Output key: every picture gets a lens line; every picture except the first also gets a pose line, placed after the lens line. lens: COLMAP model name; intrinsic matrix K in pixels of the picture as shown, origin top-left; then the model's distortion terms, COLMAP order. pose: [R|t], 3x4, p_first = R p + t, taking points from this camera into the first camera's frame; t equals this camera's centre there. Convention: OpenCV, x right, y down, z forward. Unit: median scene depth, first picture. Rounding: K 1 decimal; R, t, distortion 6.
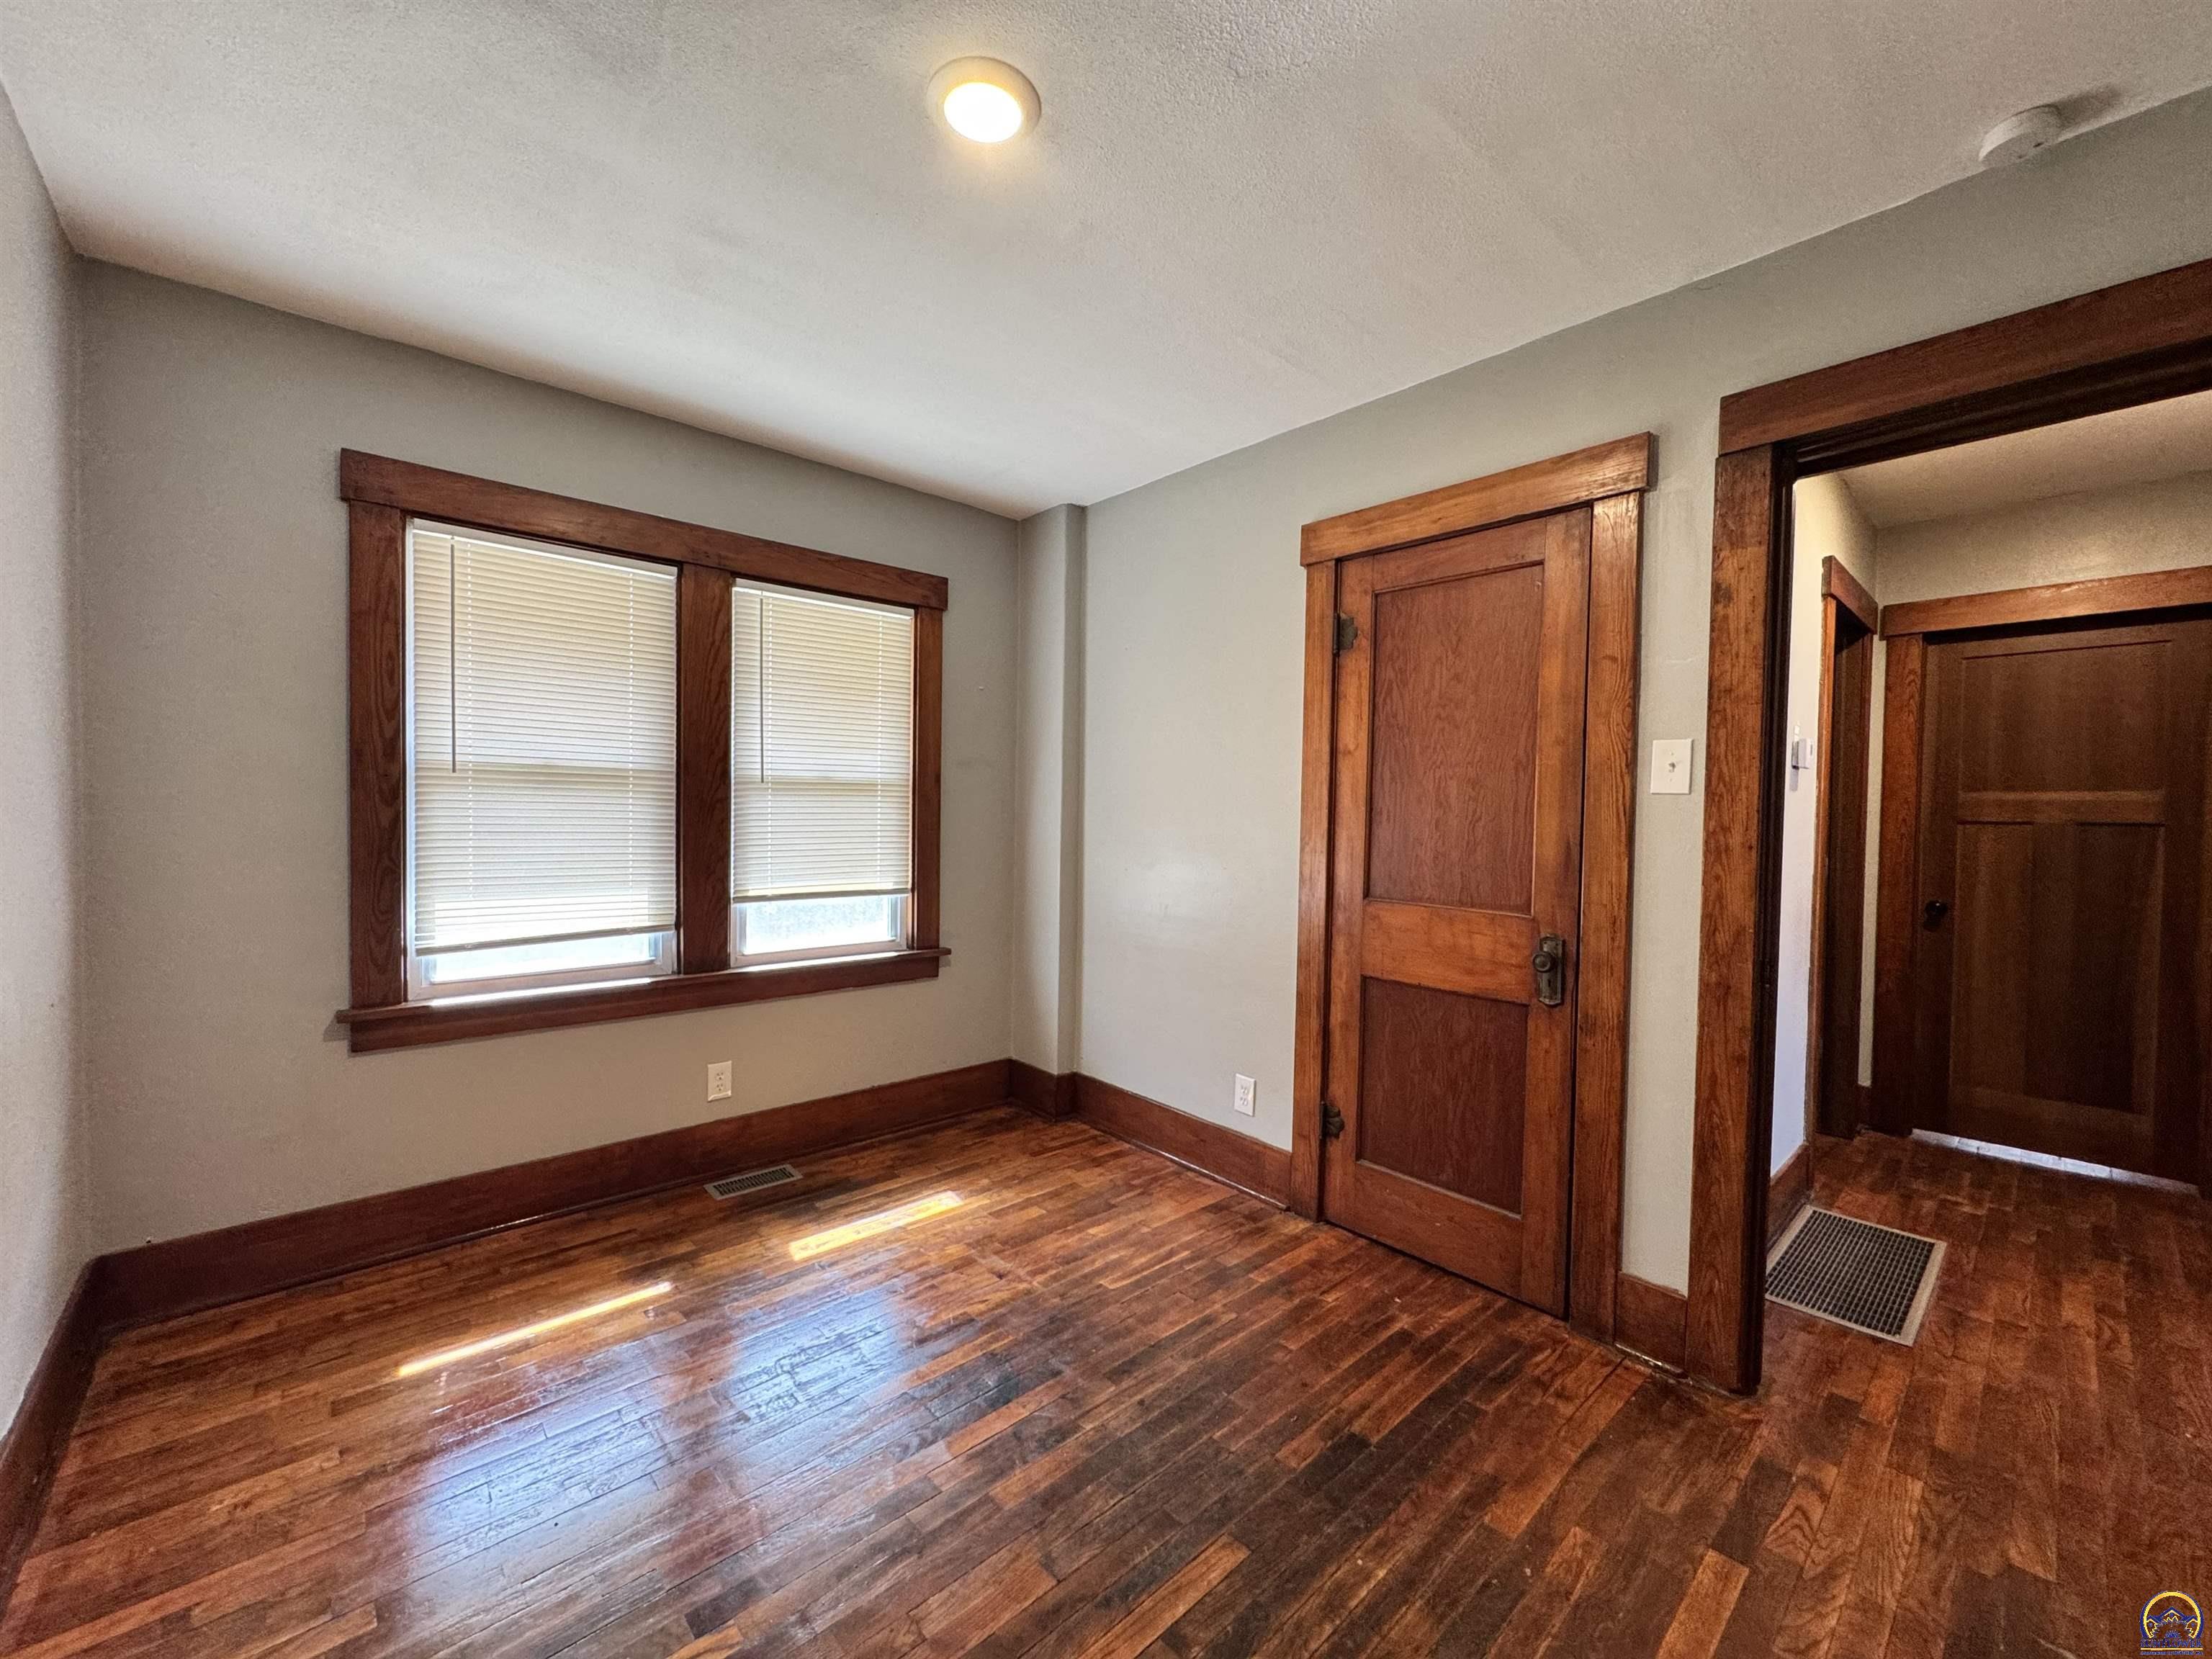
lens RADIAL K [[879.4, 0, 1122.9], [0, 879.4, 834.9], [0, 0, 1]] dist [-0.003272, 0.000798]
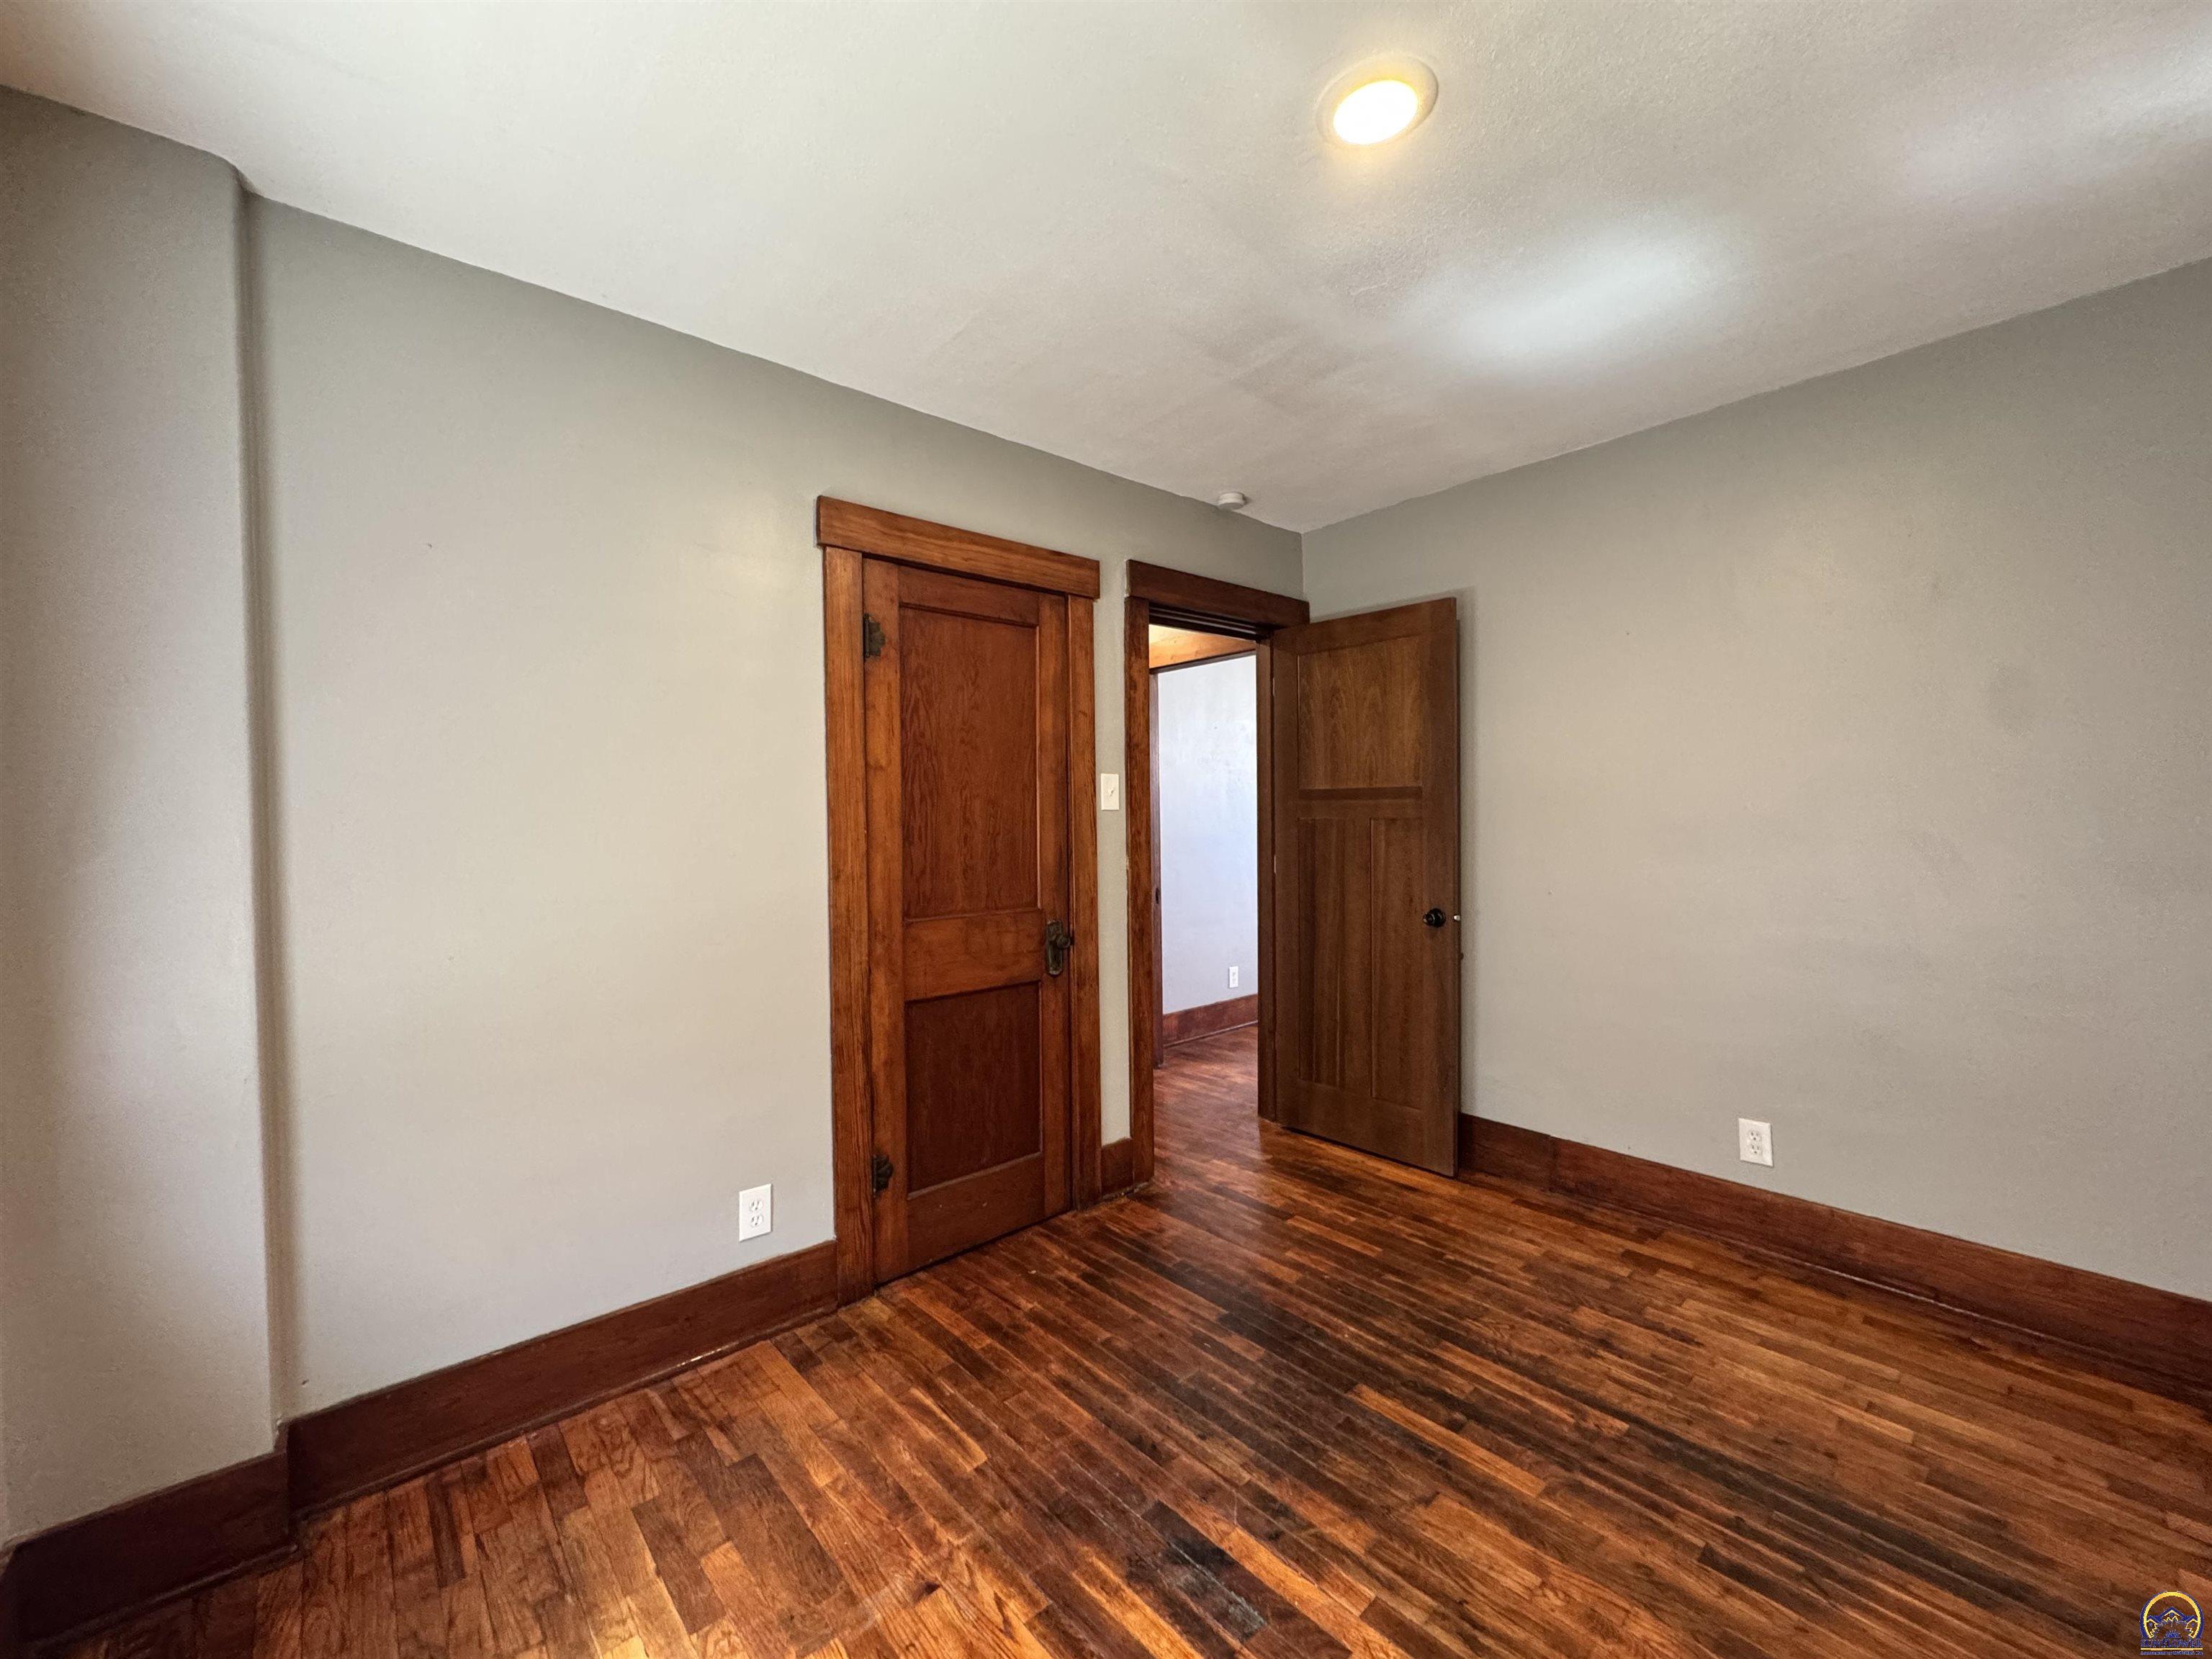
lens RADIAL K [[879.4, 0, 1087.4], [0, 879.4, 836.0], [0, 0, 1]] dist [-0.003272, 0.000798]
pose [[0.031988, -0.035598, 0.998854, -0.704436], [0.047408, 0.998295, 0.034059, -0.045994], [-0.998363, 0.046264, 0.033622, 0.800942]]
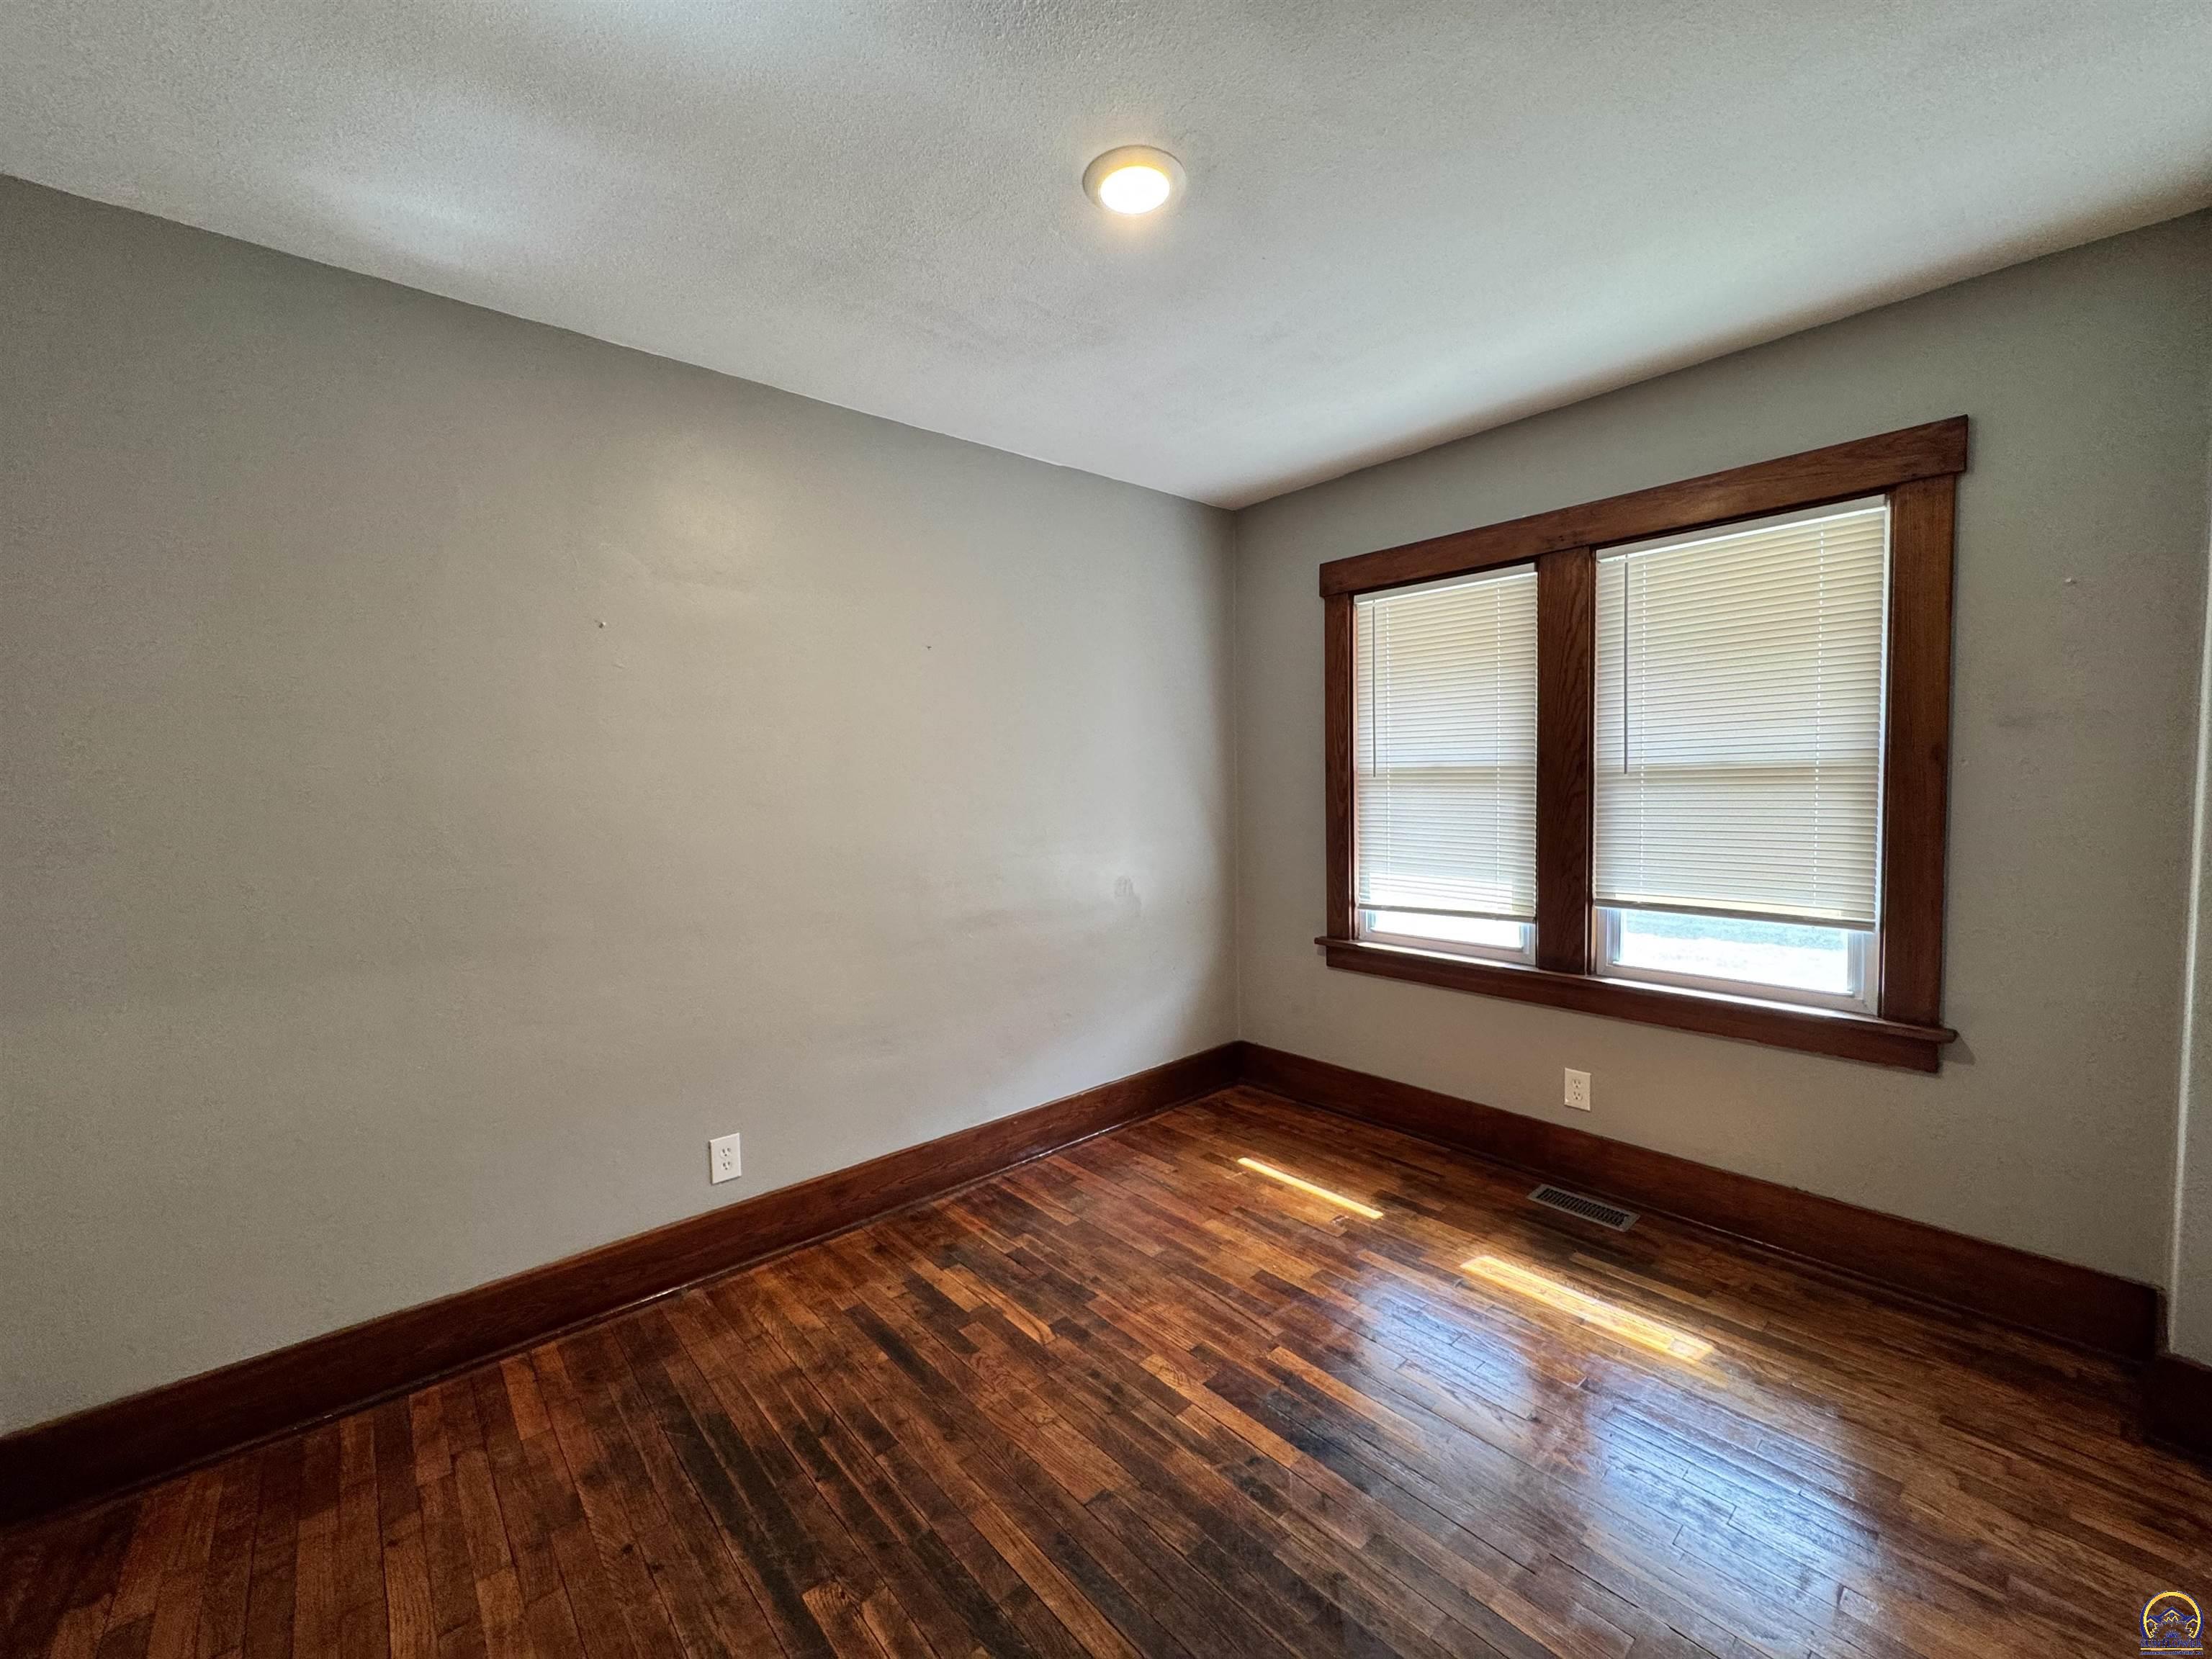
lens RADIAL K [[879.4, 0, 1088.1], [0, 879.4, 834.2], [0, 0, 1]] dist [-0.003272, 0.000798]
pose [[-0.031166, 0.047193, -0.998399, 0.590756], [-0.011627, 0.998800, 0.047575, -0.041695], [0.999447, 0.013091, -0.030580, 0.594080]]
